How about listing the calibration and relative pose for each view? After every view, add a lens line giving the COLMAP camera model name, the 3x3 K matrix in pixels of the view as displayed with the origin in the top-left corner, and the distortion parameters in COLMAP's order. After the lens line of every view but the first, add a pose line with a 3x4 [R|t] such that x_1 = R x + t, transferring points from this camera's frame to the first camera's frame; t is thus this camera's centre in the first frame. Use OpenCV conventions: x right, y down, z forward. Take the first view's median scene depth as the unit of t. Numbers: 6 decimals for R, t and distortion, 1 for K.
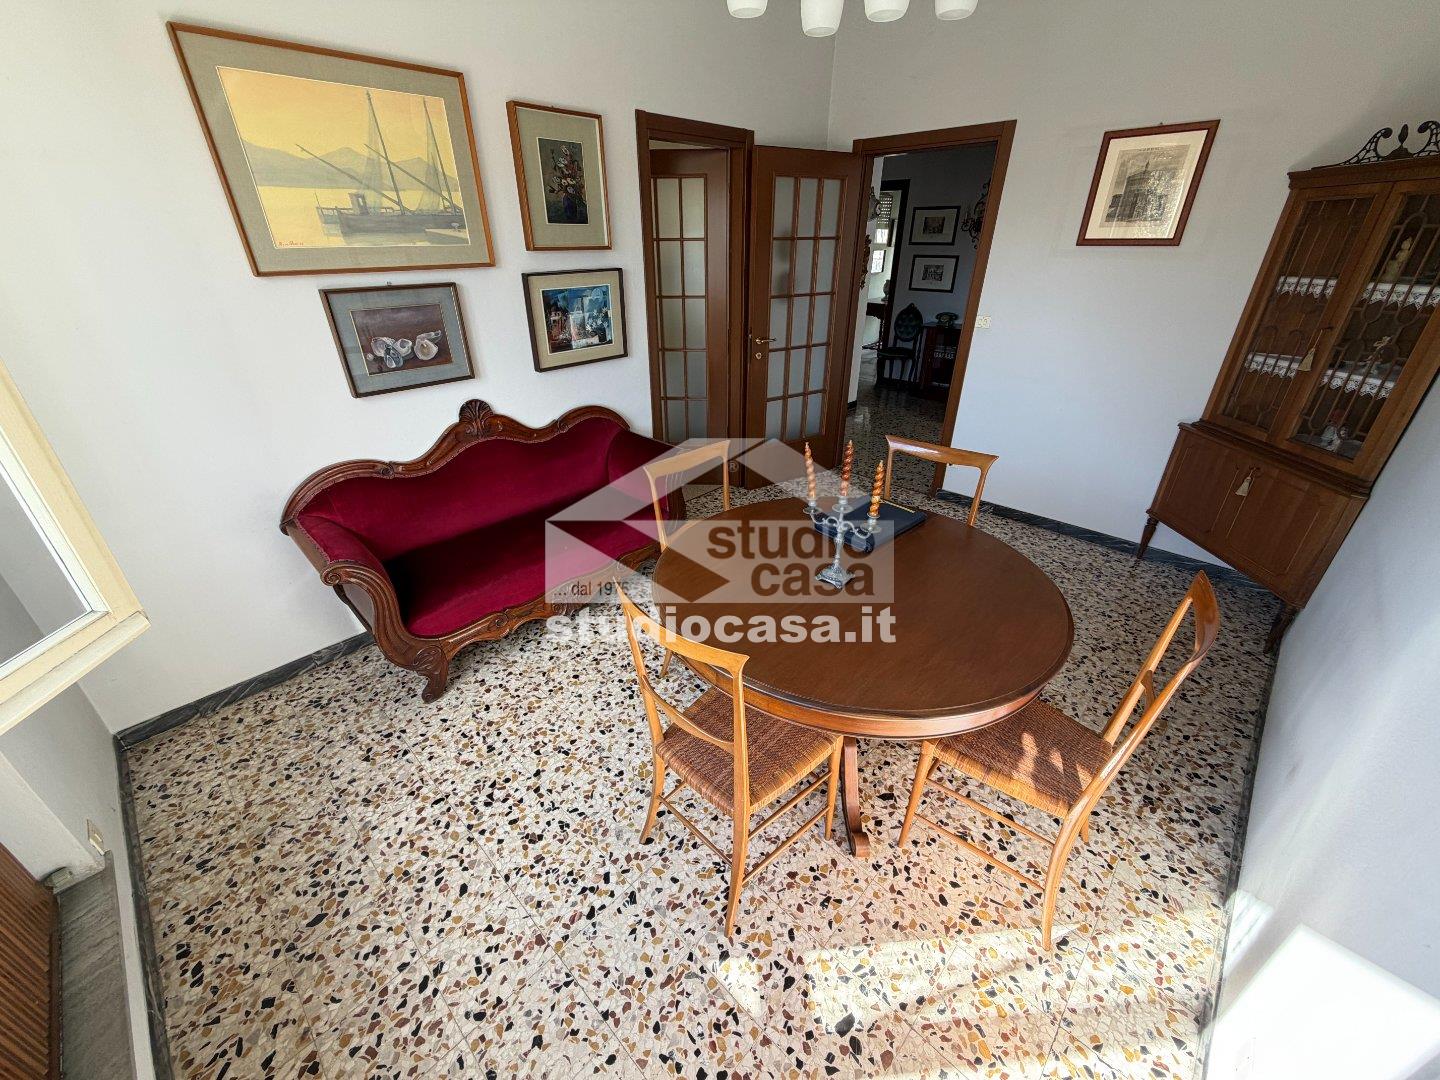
lens RADIAL K [[571.2, 0, 713.9], [0, 571.2, 541.2], [0, 0, 1]] dist [0.003541, -0.001032]
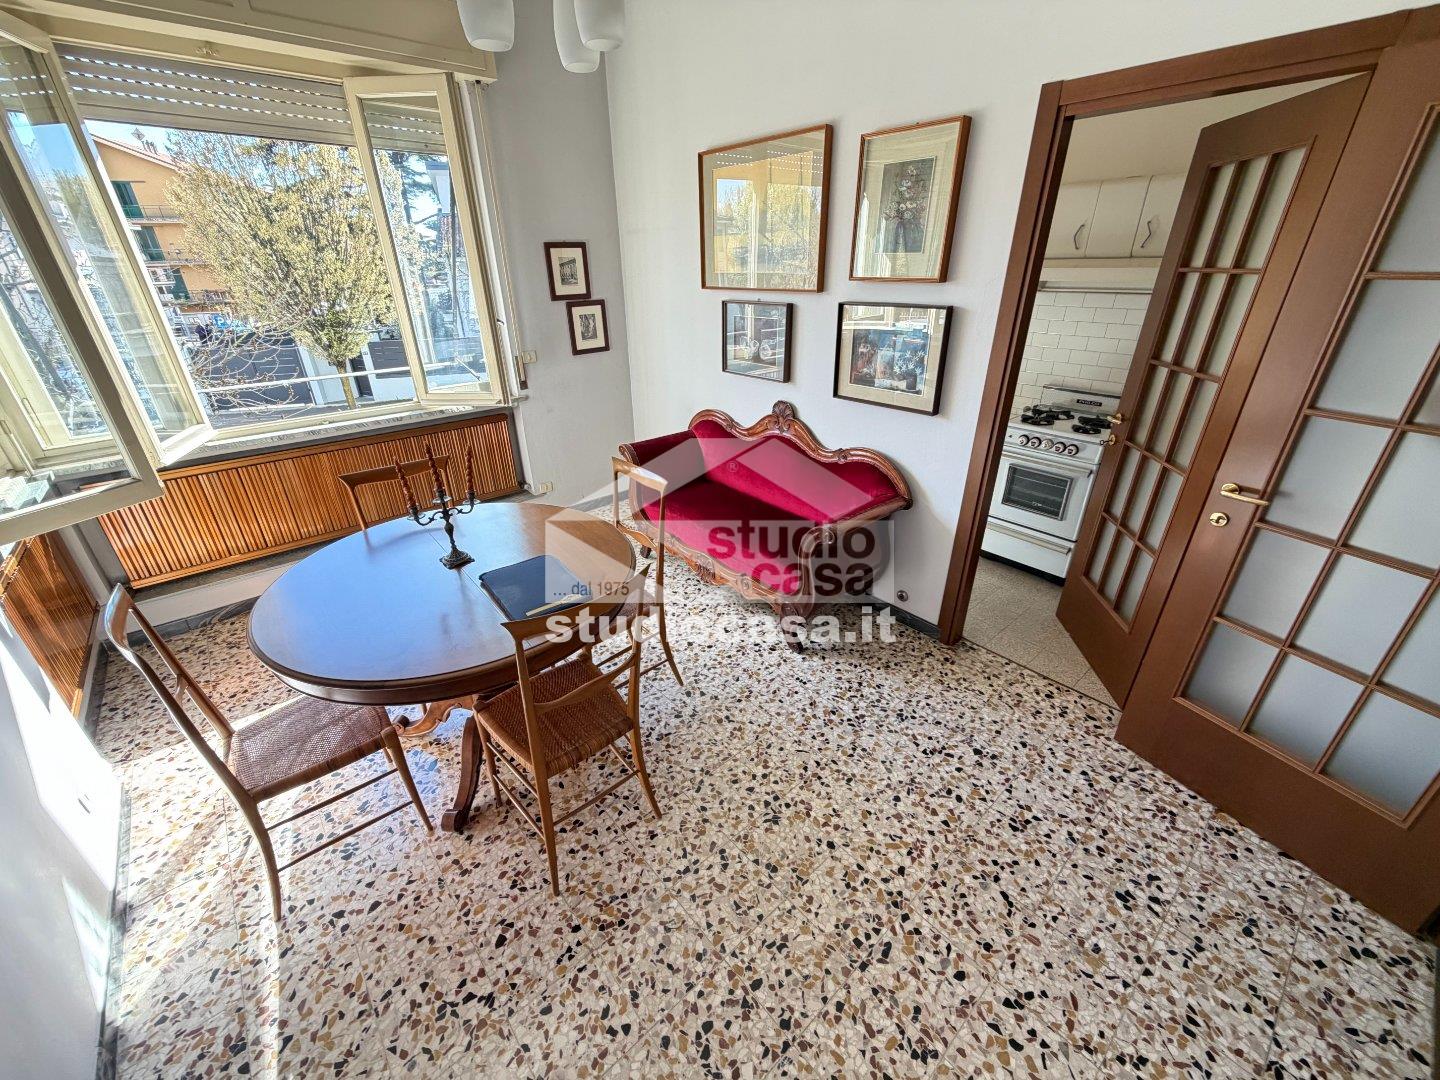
lens RADIAL K [[571.2, 0, 711.7], [0, 571.2, 541.0], [0, 0, 1]] dist [0.003541, -0.001032]
pose [[-0.088558, 0.447162, -0.890058, 1.051951], [-0.456349, 0.776057, 0.435293, -0.634369], [0.885383, 0.444726, 0.135336, 1.129546]]
